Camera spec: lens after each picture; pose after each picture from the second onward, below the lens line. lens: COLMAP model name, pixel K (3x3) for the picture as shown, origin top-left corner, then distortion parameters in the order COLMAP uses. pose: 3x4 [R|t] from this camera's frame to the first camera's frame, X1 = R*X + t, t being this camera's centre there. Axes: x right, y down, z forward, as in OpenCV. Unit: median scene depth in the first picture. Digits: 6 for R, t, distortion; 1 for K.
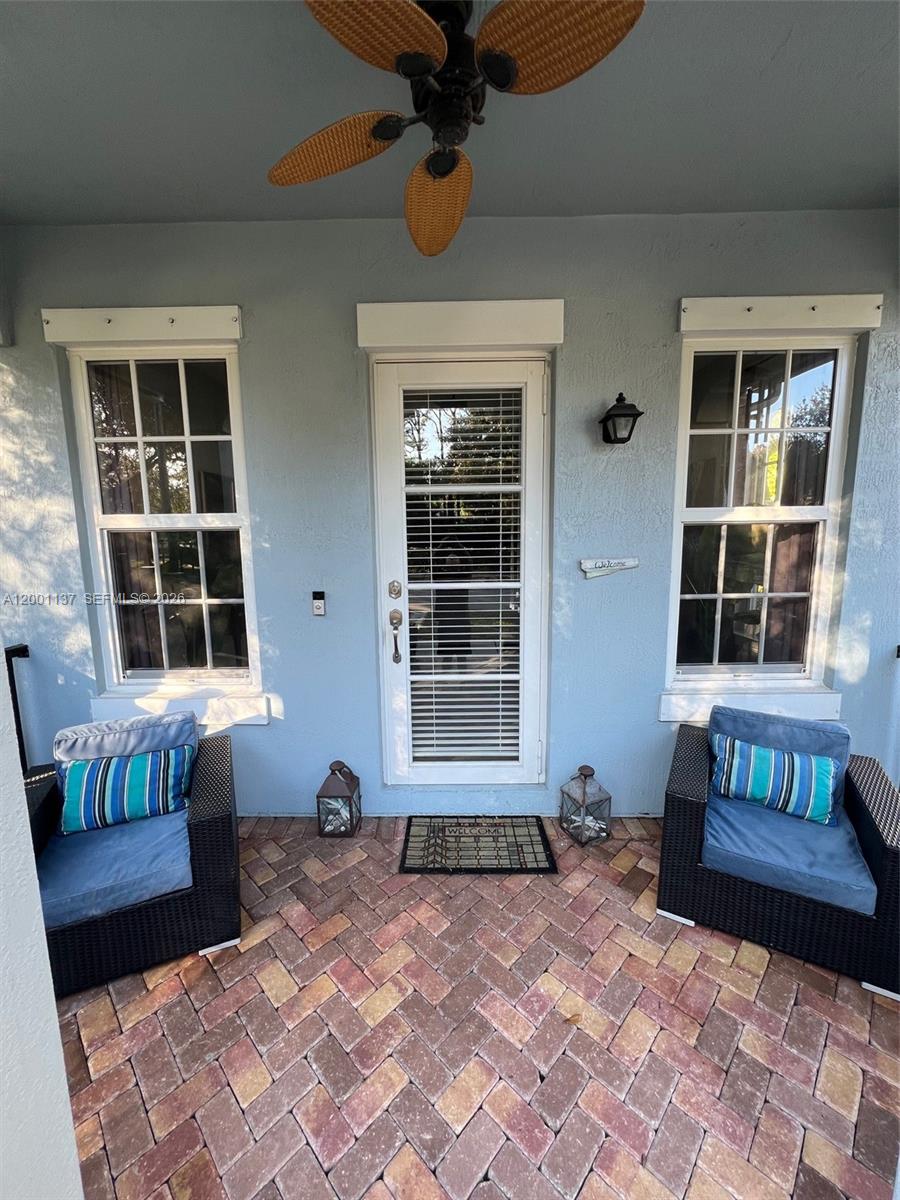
lens RADIAL K [[486.8, 0, 447.0], [0, 486.8, 600.0], [0, 0, 1]] dist [0.000753, -0.000252]
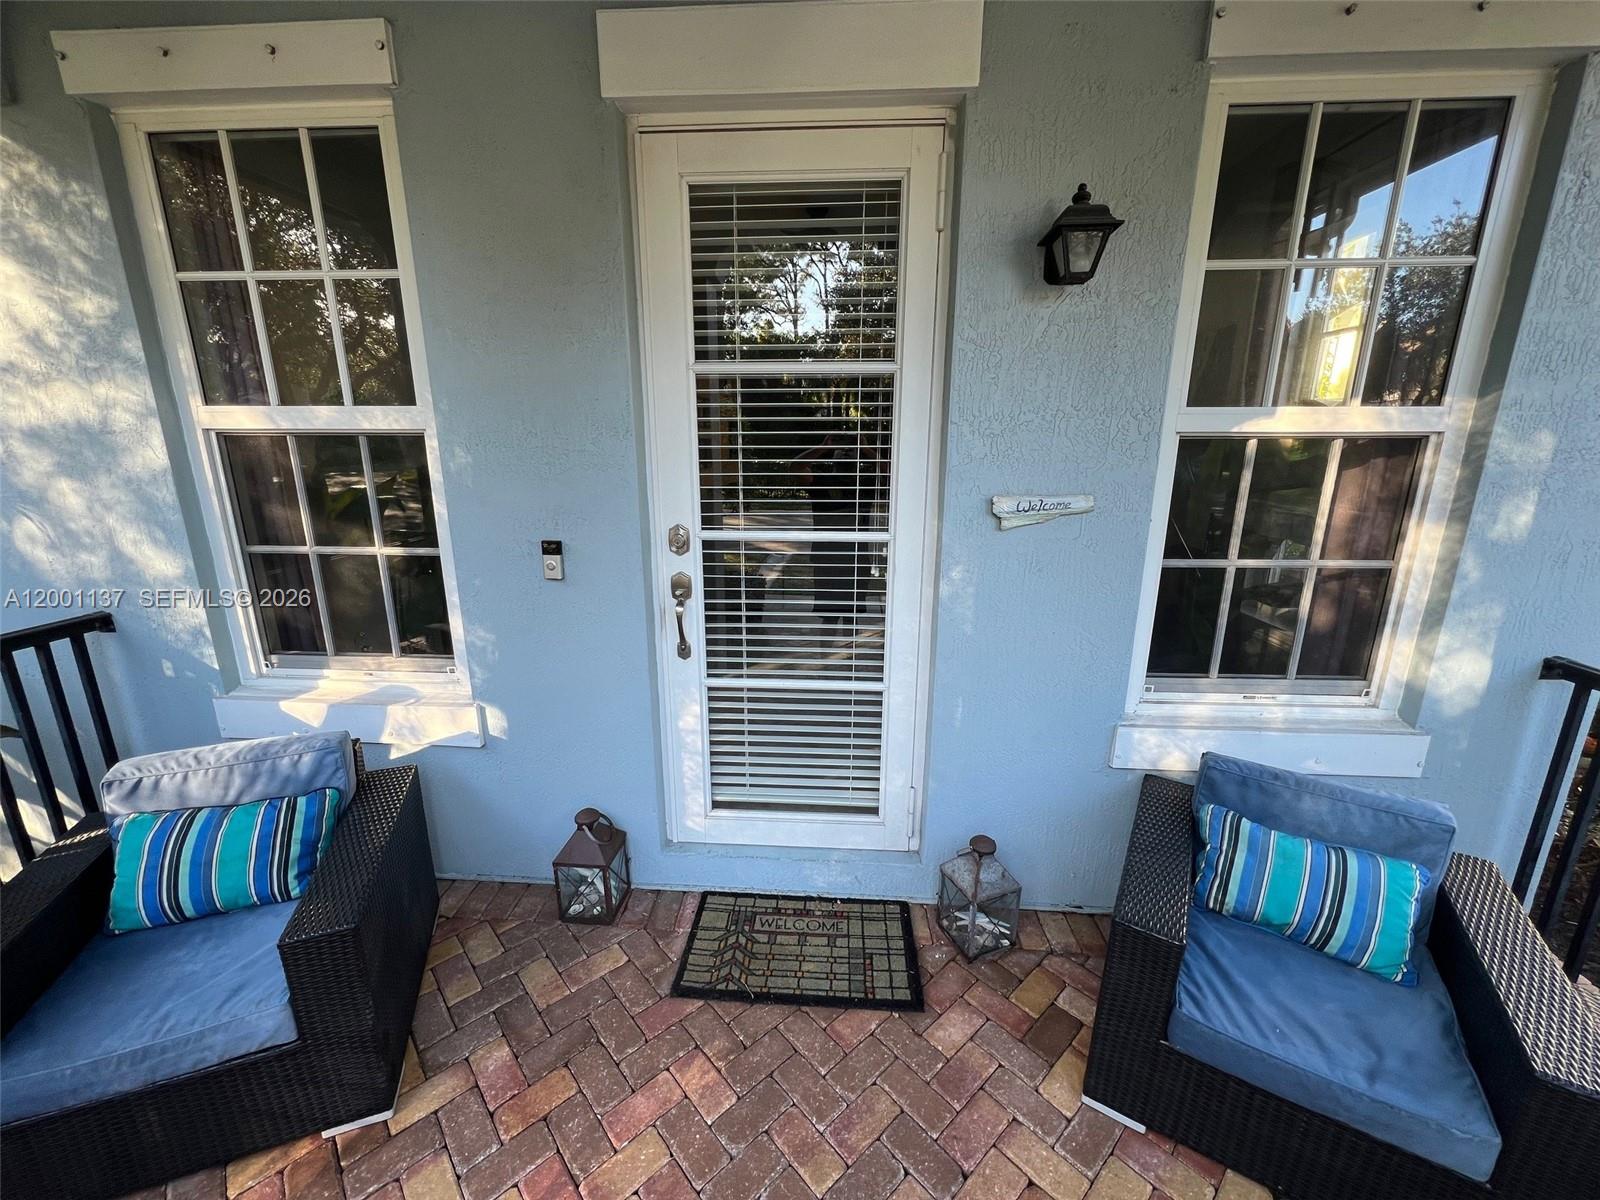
lens RADIAL K [[649.0, 0, 799.9], [0, 649.0, 602.7], [0, 0, 1]] dist [0.000753, -0.000252]
pose [[0.998534, 0.027614, -0.046551, 0.087093], [-0.022432, 0.993857, 0.108377, -0.036384], [0.049257, -0.107174, 0.993019, 0.212403]]
